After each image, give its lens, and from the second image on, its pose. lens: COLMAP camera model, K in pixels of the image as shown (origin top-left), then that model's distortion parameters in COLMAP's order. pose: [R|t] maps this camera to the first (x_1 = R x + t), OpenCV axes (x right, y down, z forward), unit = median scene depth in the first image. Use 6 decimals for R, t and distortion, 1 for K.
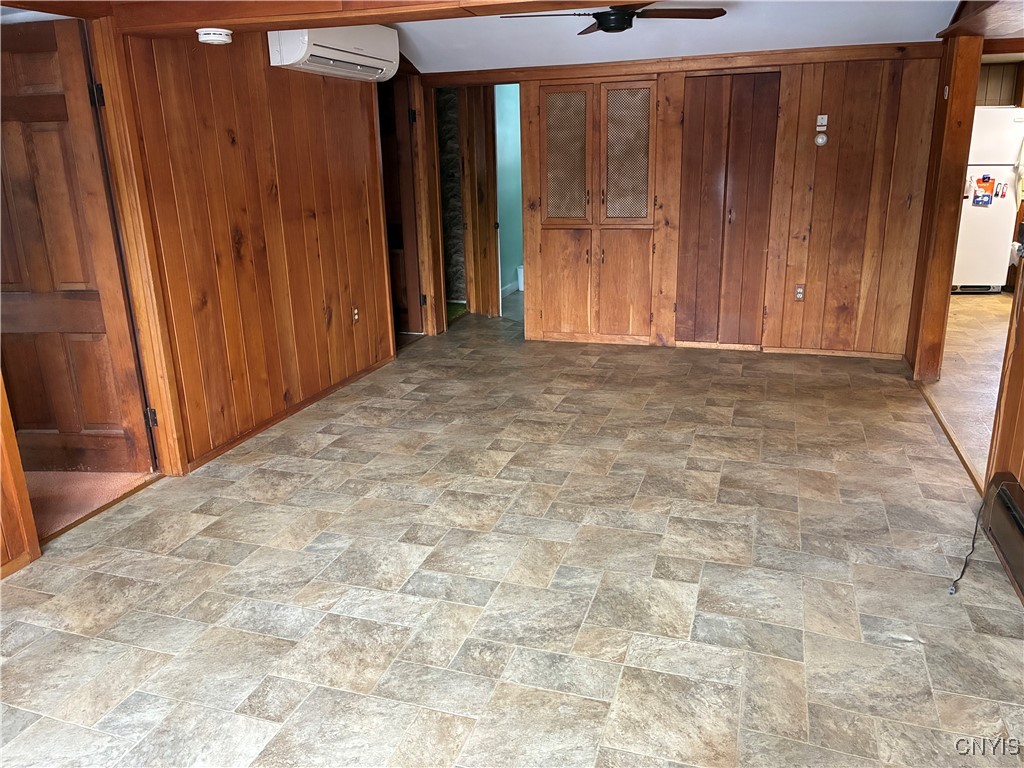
lens RADIAL K [[776.9, 0, 509.1], [0, 776.9, 377.7], [0, 0, 1]] dist [0.048646, -0.050428]
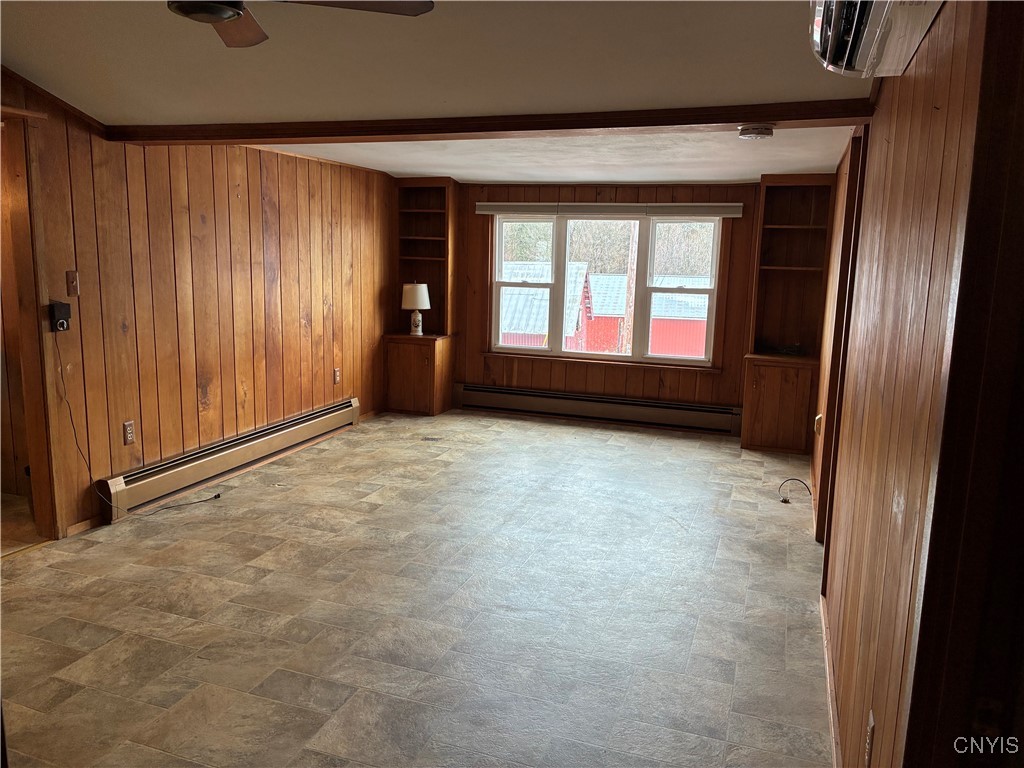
lens RADIAL K [[776.9, 0, 509.1], [0, 776.9, 377.7], [0, 0, 1]] dist [0.048646, -0.050428]
pose [[-0.999749, -0.000744, 0.022392, -0.088232], [0.009074, 0.900360, 0.435050, -0.535951], [-0.020484, 0.435144, -0.900128, 1.835207]]
